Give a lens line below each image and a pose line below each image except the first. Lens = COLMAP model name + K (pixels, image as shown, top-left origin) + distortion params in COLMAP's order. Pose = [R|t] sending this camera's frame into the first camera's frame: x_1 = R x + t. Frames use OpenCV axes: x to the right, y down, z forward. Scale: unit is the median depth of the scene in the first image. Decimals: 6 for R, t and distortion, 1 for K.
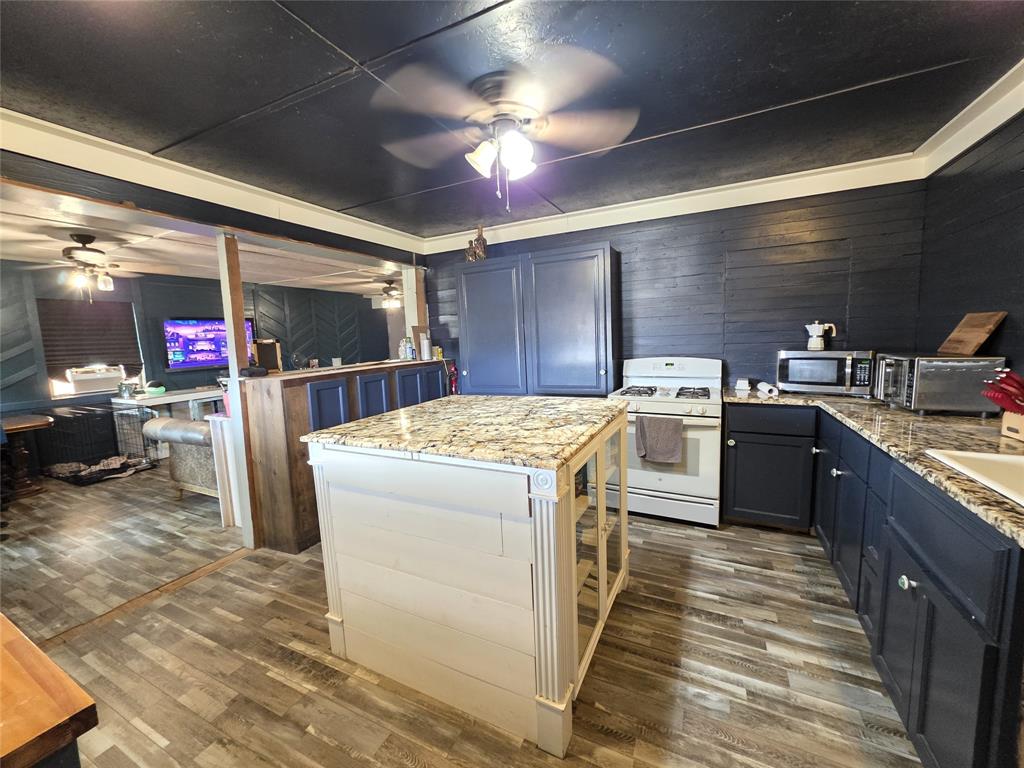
lens RADIAL K [[406.4, 0, 509.8], [0, 406.4, 383.9], [0, 0, 1]] dist [0.000355, -0.000004]
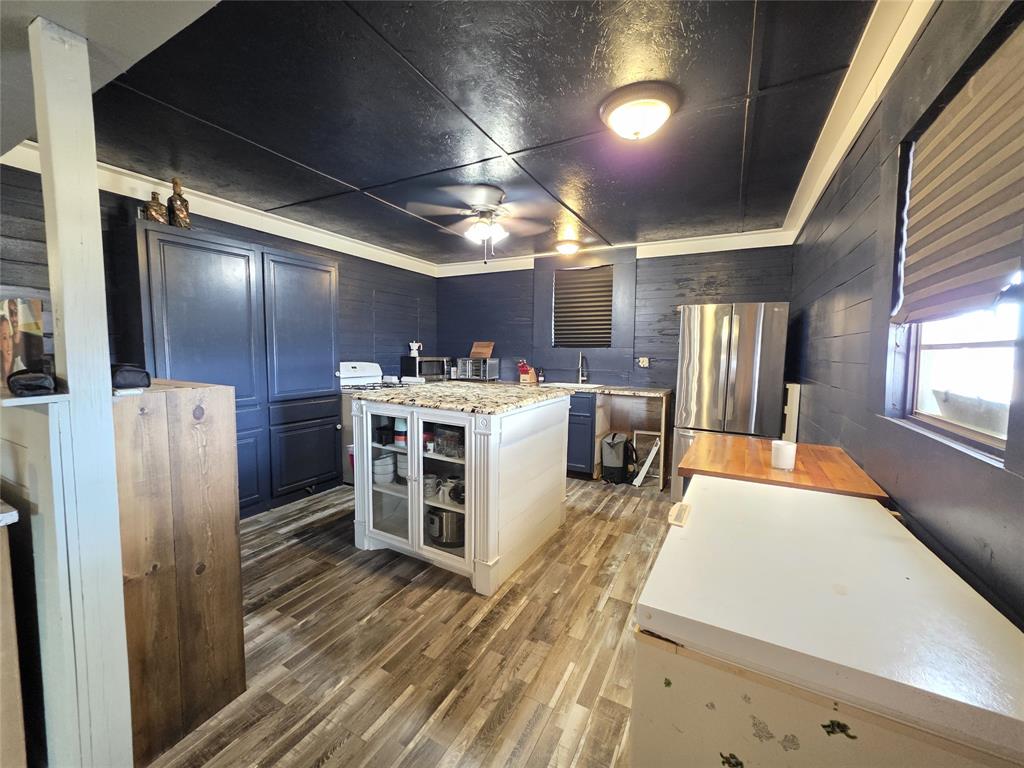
lens RADIAL K [[406.4, 0, 509.0], [0, 406.4, 383.6], [0, 0, 1]] dist [0.000355, -0.000004]
pose [[0.036474, -0.042715, 0.998421, -1.627471], [0.099049, 0.994321, 0.038921, 0.003485], [-0.994414, 0.097473, 0.040498, 0.856225]]
